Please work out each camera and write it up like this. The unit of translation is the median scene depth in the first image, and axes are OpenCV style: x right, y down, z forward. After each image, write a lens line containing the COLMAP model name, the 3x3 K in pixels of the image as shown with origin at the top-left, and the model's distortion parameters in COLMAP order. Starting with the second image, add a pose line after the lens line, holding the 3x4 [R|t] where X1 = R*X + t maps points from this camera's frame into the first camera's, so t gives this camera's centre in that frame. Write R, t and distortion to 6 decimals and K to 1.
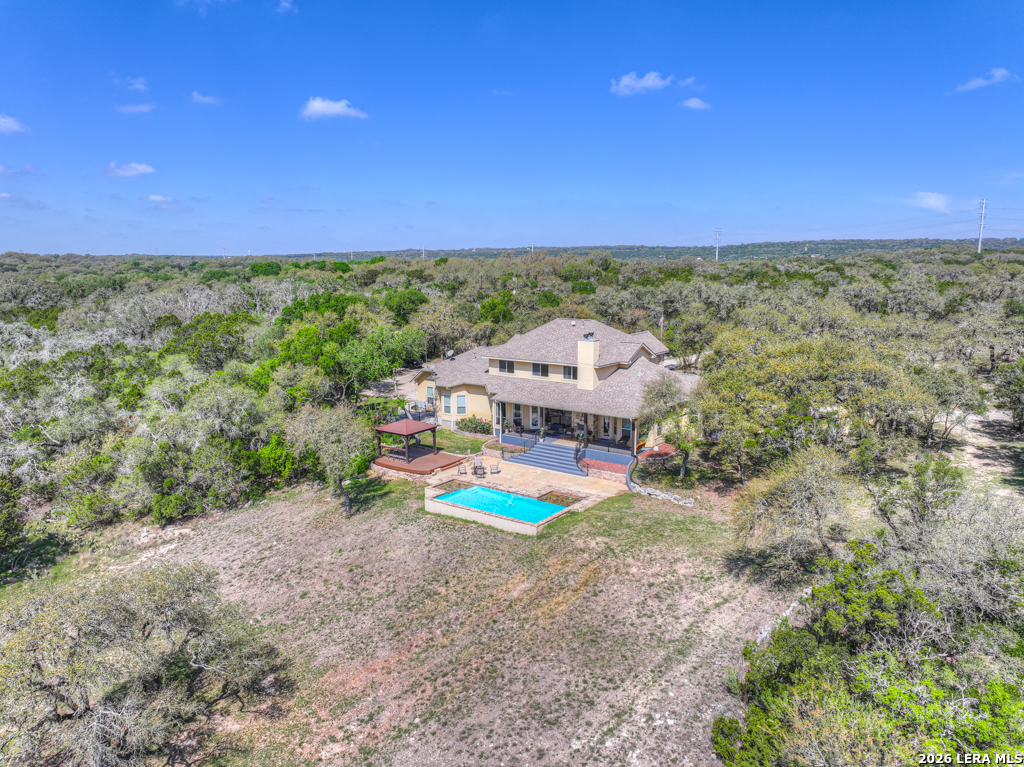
lens RADIAL K [[718.4, 0, 511.4], [0, 718.4, 380.1], [0, 0, 1]] dist [0.001264, 0.006081]
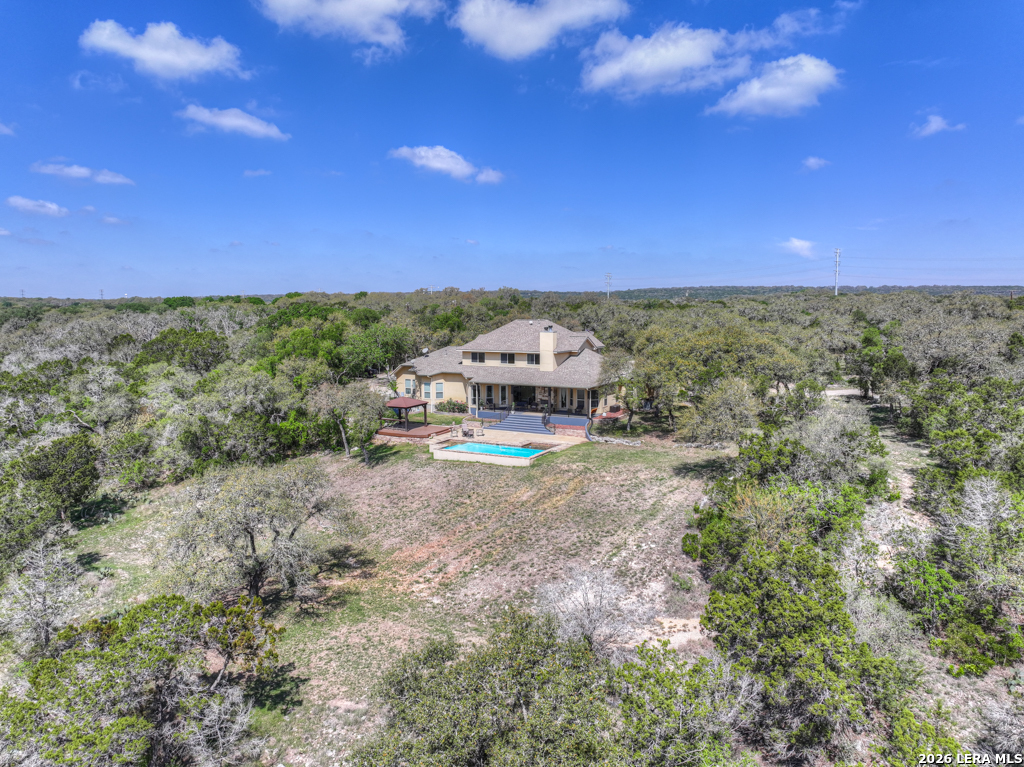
lens RADIAL K [[718.4, 0, 511.4], [0, 718.4, 380.1], [0, 0, 1]] dist [0.001264, 0.006081]
pose [[0.989302, -0.011969, 0.145391, -0.140972], [0.020949, 0.997955, -0.060388, 0.103375], [-0.144371, 0.062788, 0.987530, -0.230964]]
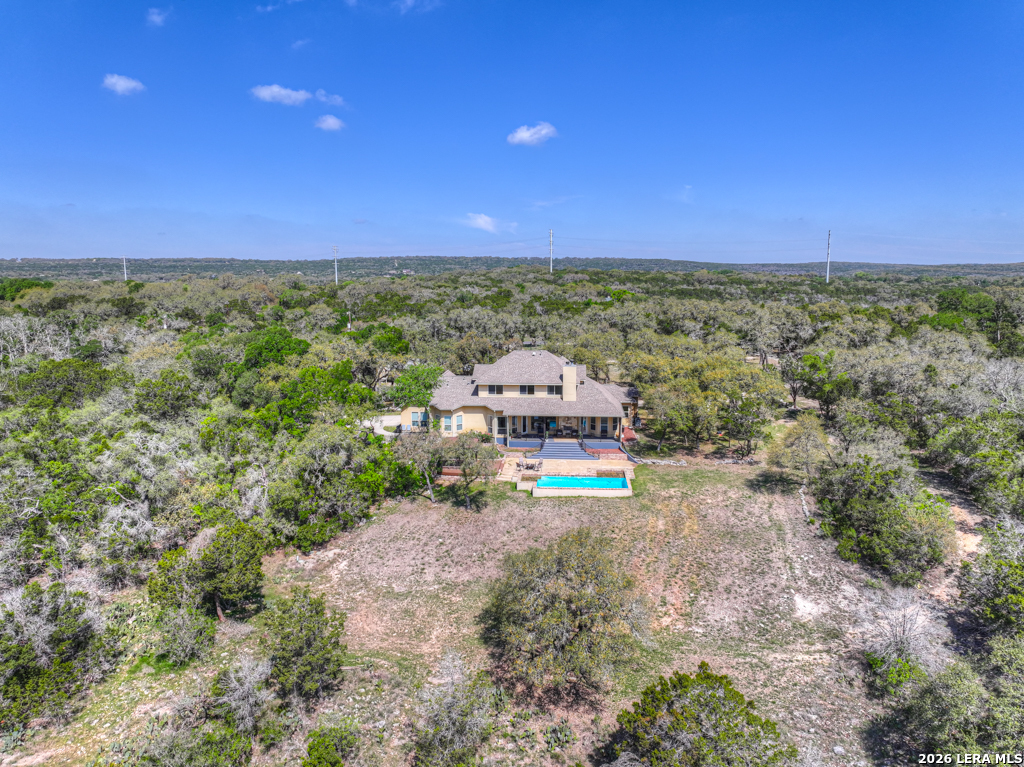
lens RADIAL K [[718.4, 0, 511.4], [0, 718.4, 380.1], [0, 0, 1]] dist [0.001264, 0.006081]
pose [[0.848034, -0.074153, 0.524729, -0.729537], [0.083162, 0.996515, 0.006422, -0.046170], [-0.523376, 0.038191, 0.851245, -0.138244]]
